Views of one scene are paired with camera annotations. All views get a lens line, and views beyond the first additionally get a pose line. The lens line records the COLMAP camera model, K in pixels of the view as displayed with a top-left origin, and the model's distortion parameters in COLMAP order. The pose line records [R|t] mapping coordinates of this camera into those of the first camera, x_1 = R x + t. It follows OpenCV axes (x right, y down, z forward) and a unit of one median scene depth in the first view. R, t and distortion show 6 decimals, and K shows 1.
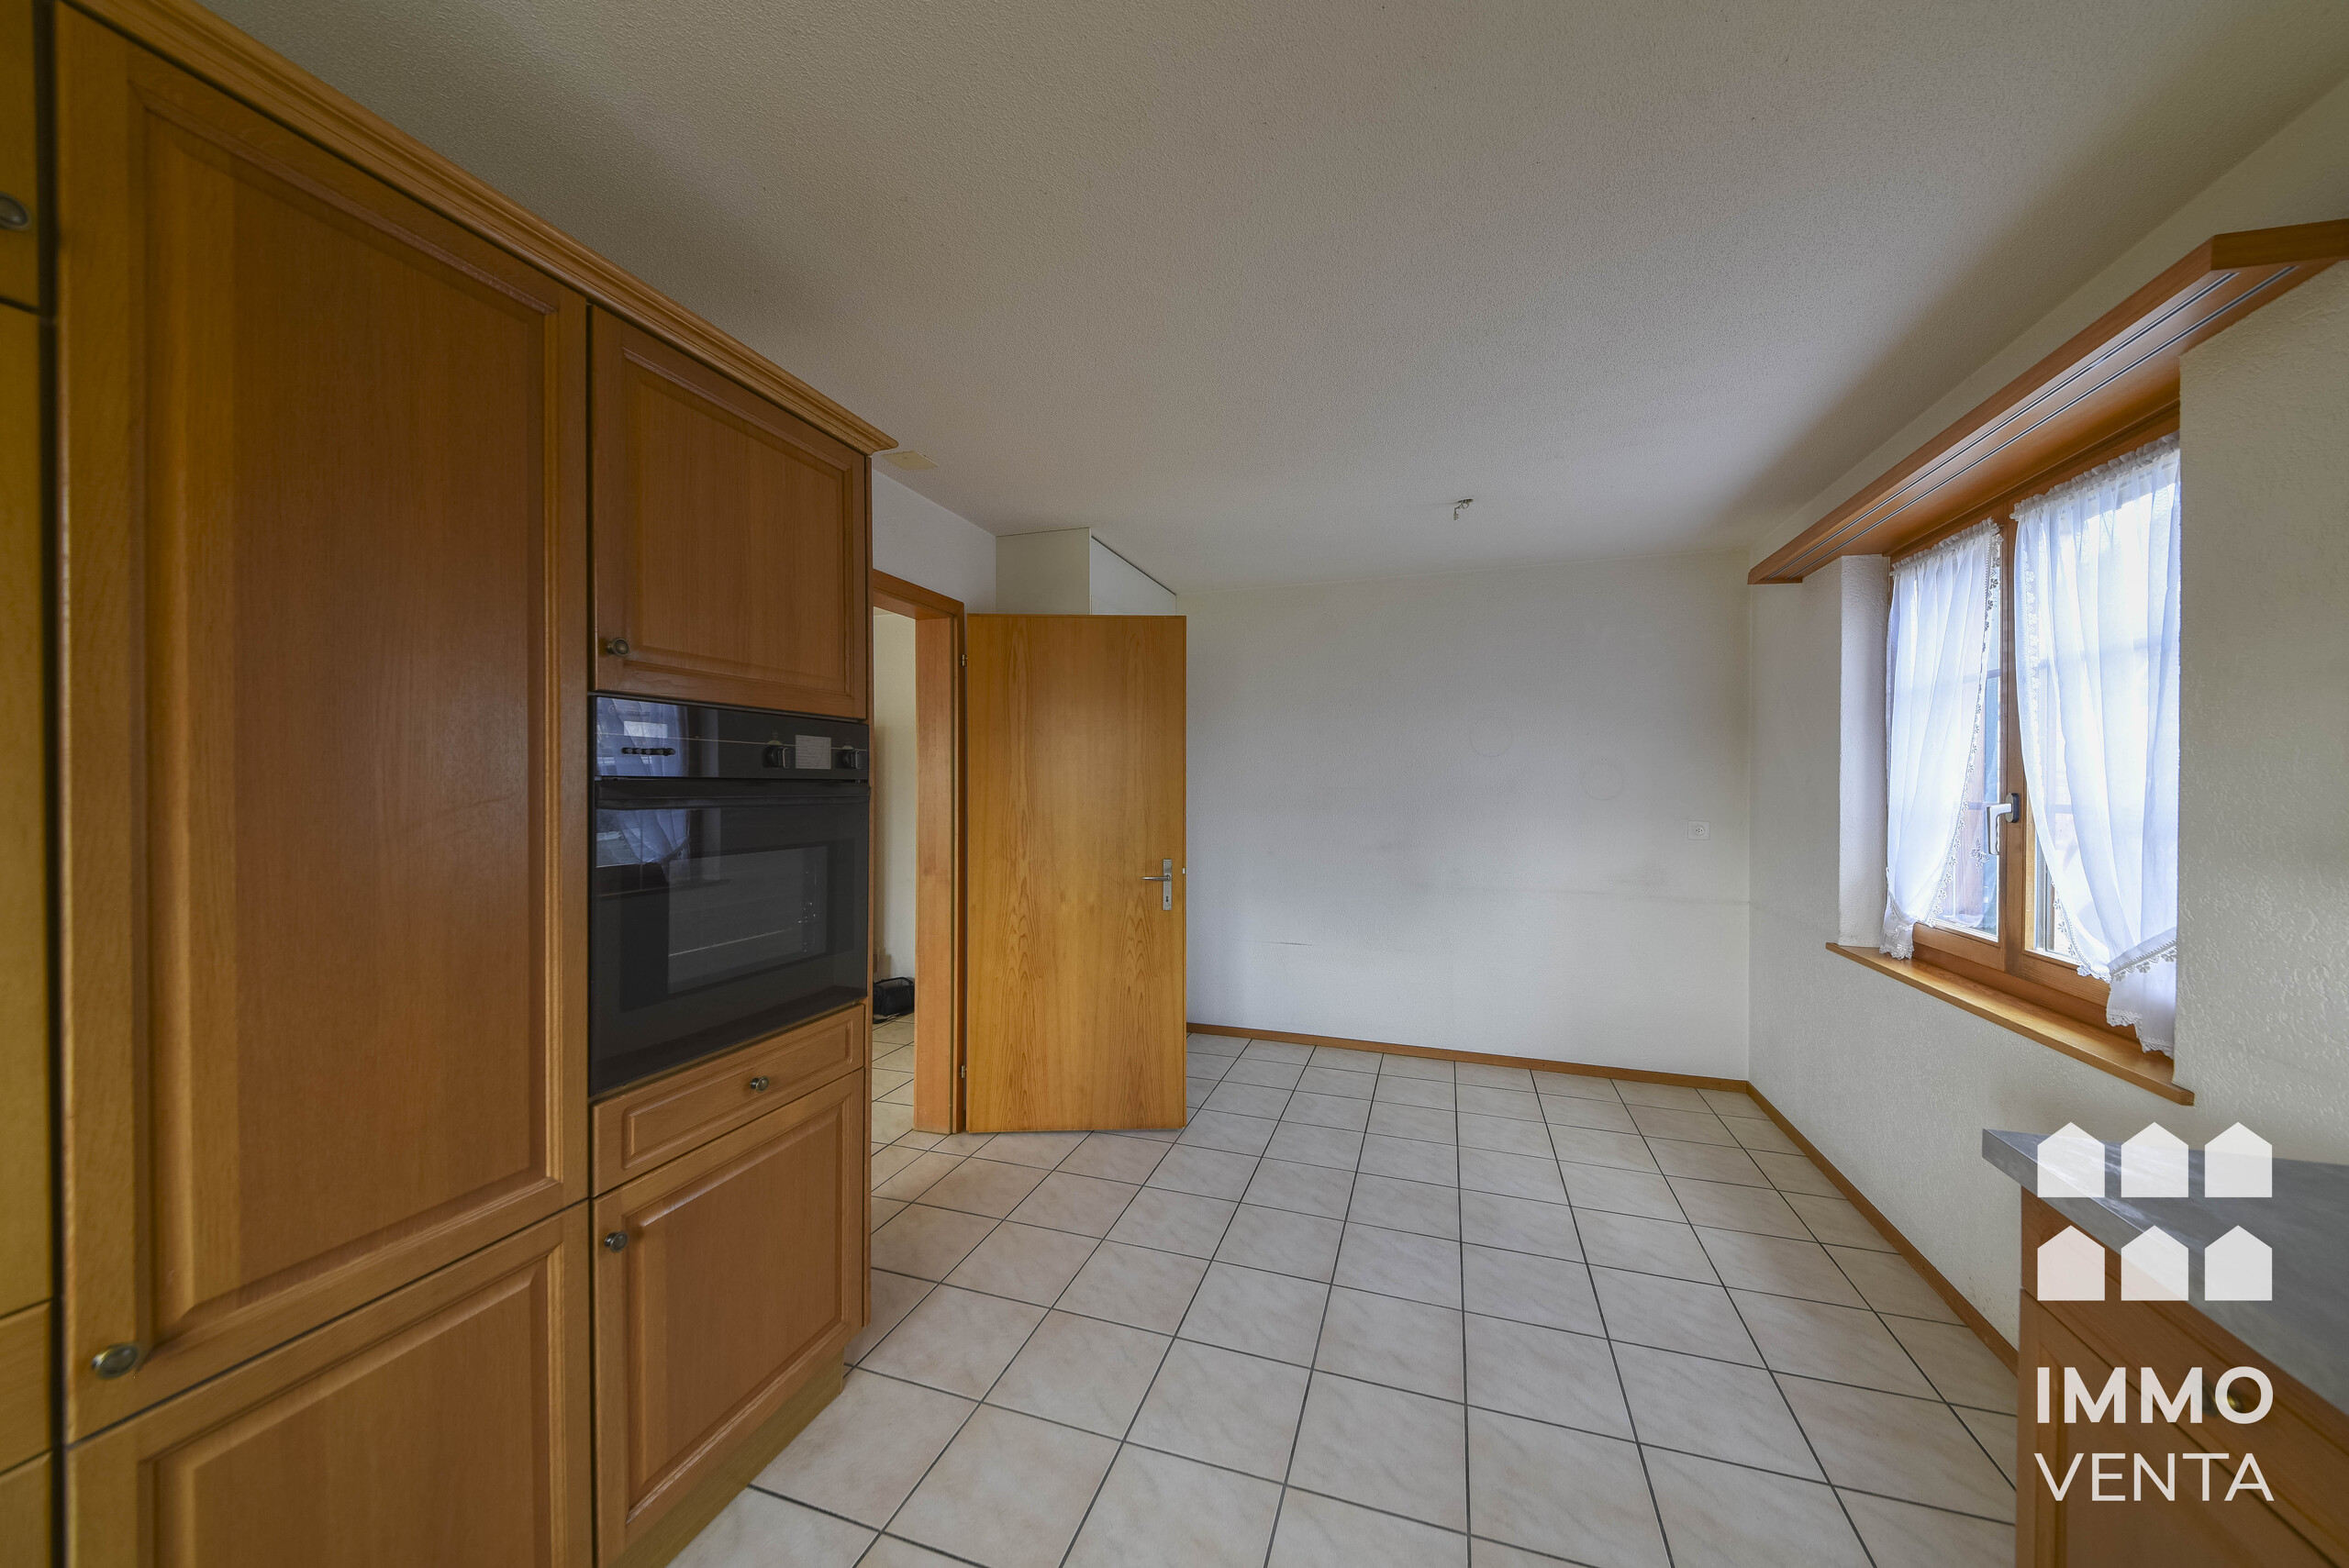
lens RADIAL K [[817.8, 0, 1174.5], [0, 817.8, 784.0], [0, 0, 1]] dist [-0.000717, -0.000104]
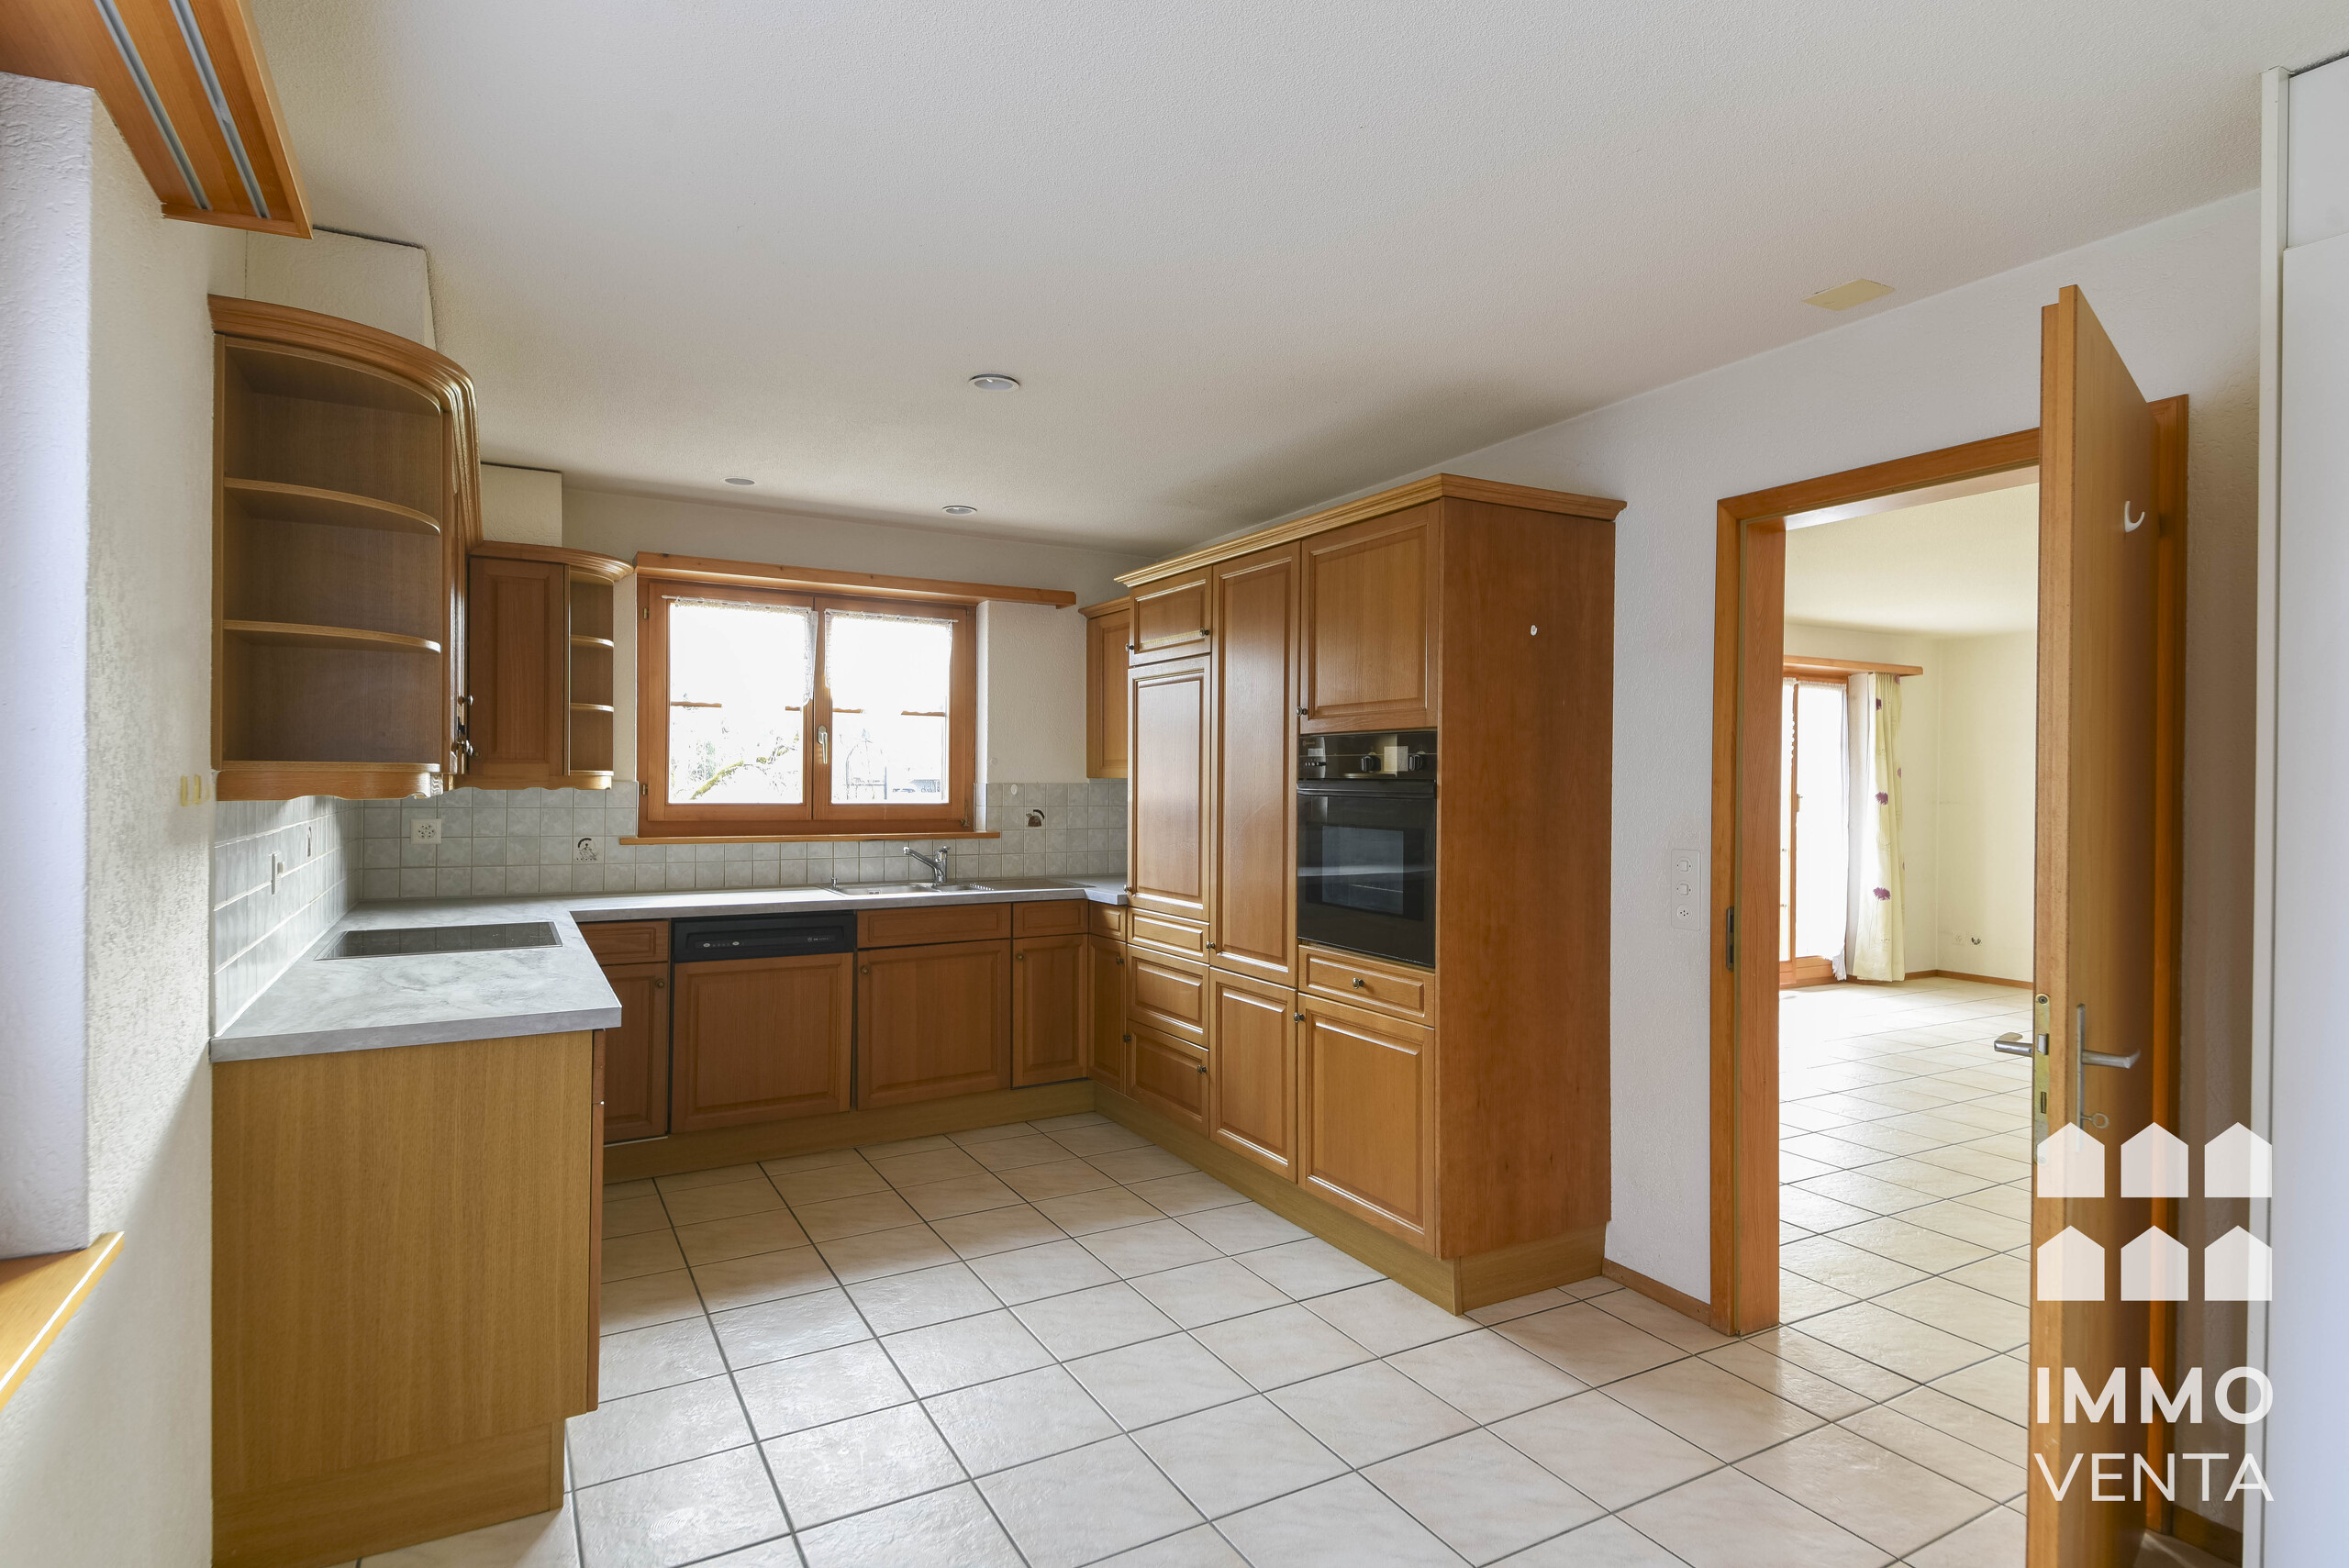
lens RADIAL K [[1211.9, 0, 1174.5], [0, 1211.9, 784.0], [0, 0, 1]] dist [0.000940, -0.000049]
pose [[-0.674895, -0.012905, -0.737801, 1.279193], [-0.016247, 0.999865, -0.002627, 0.013844], [0.737735, 0.010214, -0.675013, 2.119077]]
